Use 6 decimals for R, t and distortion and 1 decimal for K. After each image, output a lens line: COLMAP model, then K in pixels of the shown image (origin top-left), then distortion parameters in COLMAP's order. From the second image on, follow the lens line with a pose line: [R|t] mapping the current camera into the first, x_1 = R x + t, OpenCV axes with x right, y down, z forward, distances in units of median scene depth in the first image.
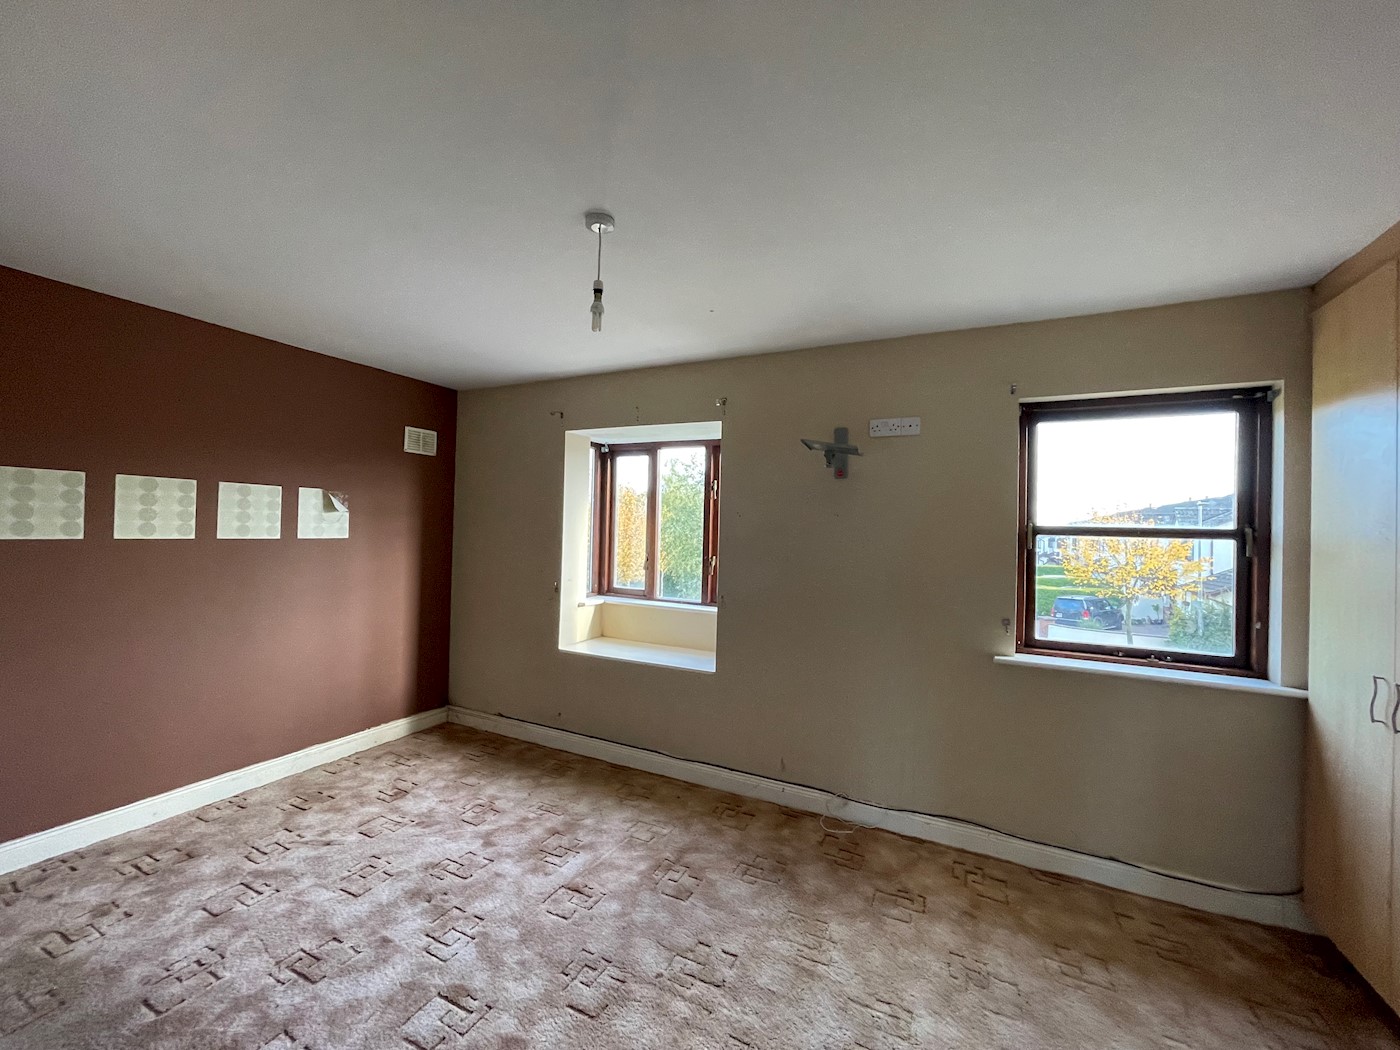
lens RADIAL K [[564.2, 0, 695.6], [0, 564.2, 525.9], [0, 0, 1]] dist [-0.000857, -0.000015]
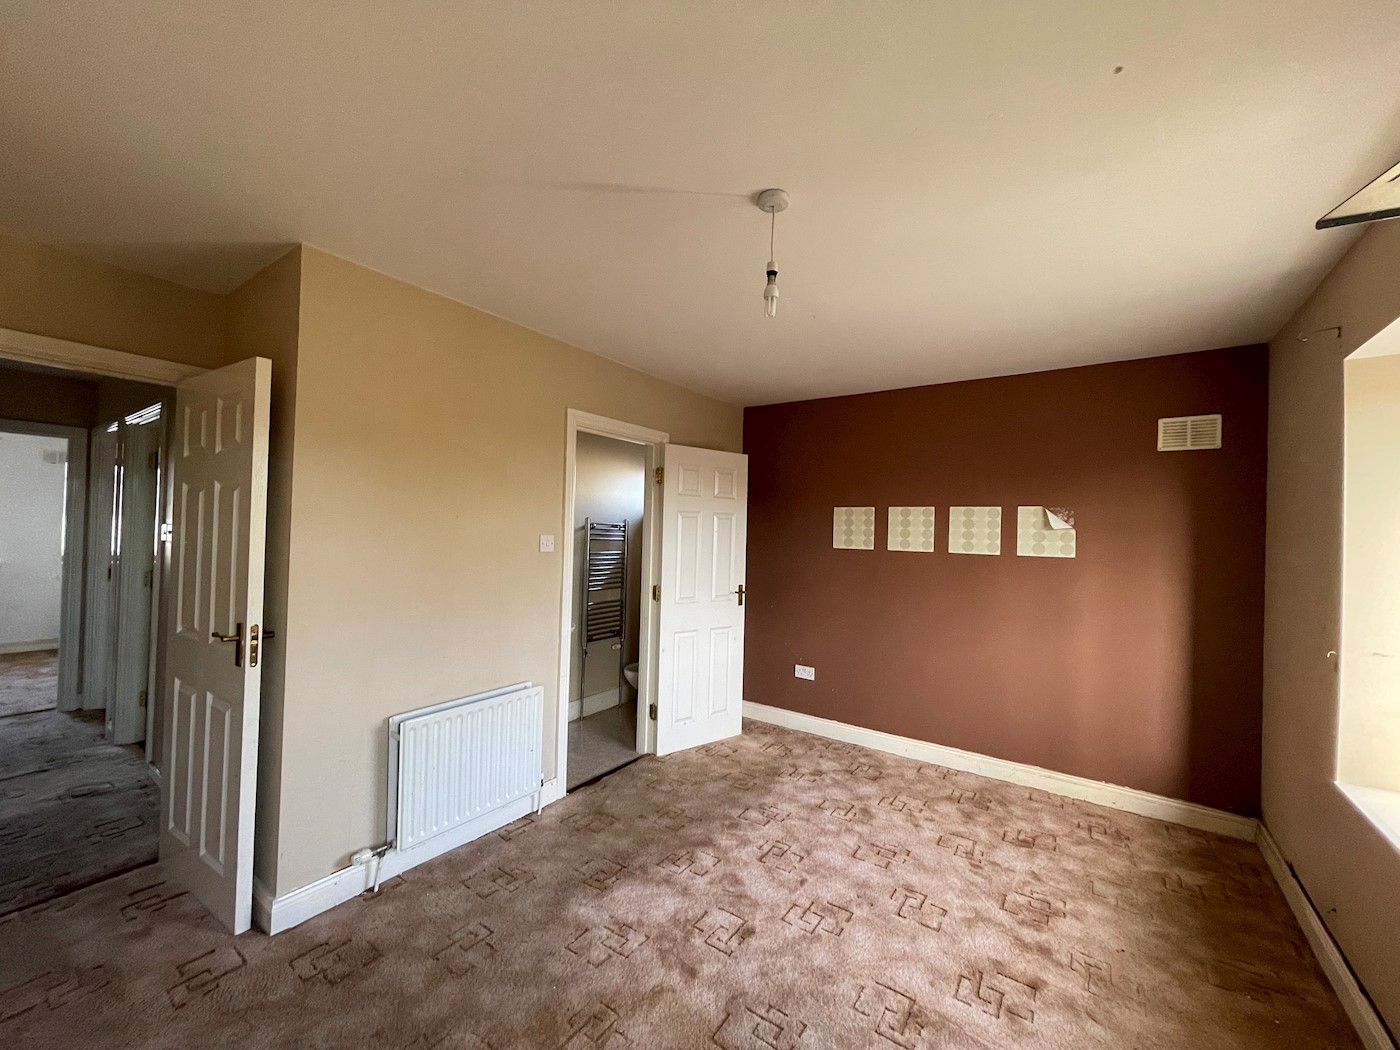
lens RADIAL K [[564.2, 0, 695.6], [0, 564.2, 525.9], [0, 0, 1]] dist [-0.000857, -0.000015]
pose [[-0.149142, -0.039168, -0.988040, 0.479669], [-0.025323, 0.999039, -0.035782, 0.023098], [0.988491, 0.019684, -0.149991, 0.654637]]
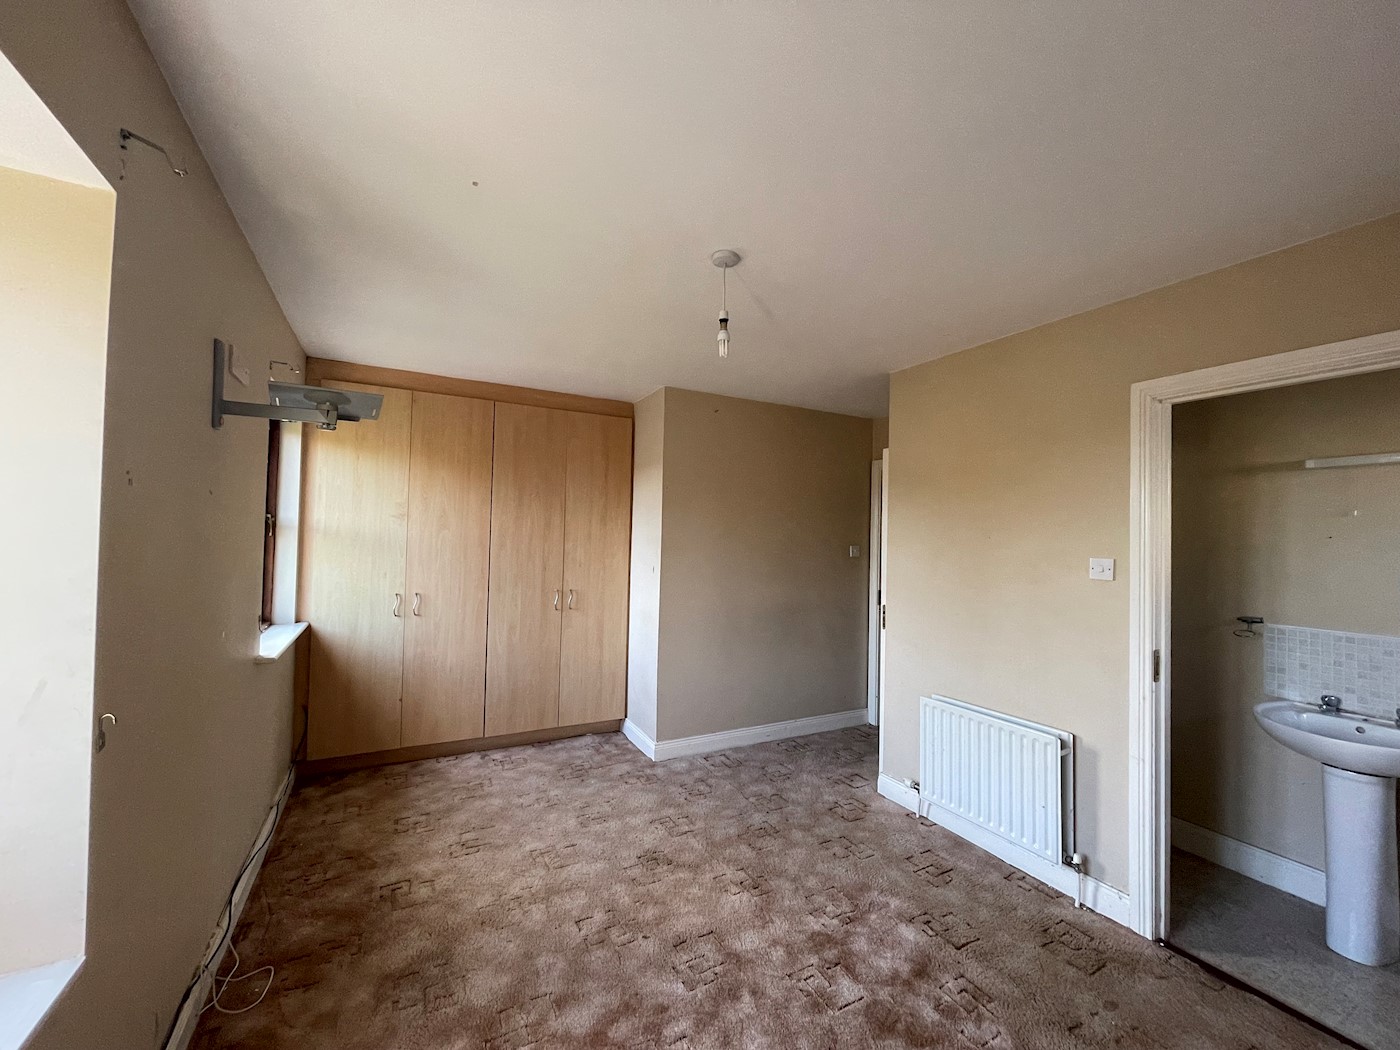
lens RADIAL K [[564.2, 0, 695.6], [0, 564.2, 525.9], [0, 0, 1]] dist [-0.000857, -0.000015]
pose [[-0.816941, -0.030510, 0.575913, -0.499730], [-0.045742, 0.998882, -0.011968, -0.002347], [-0.574904, -0.036121, -0.817423, 1.232874]]
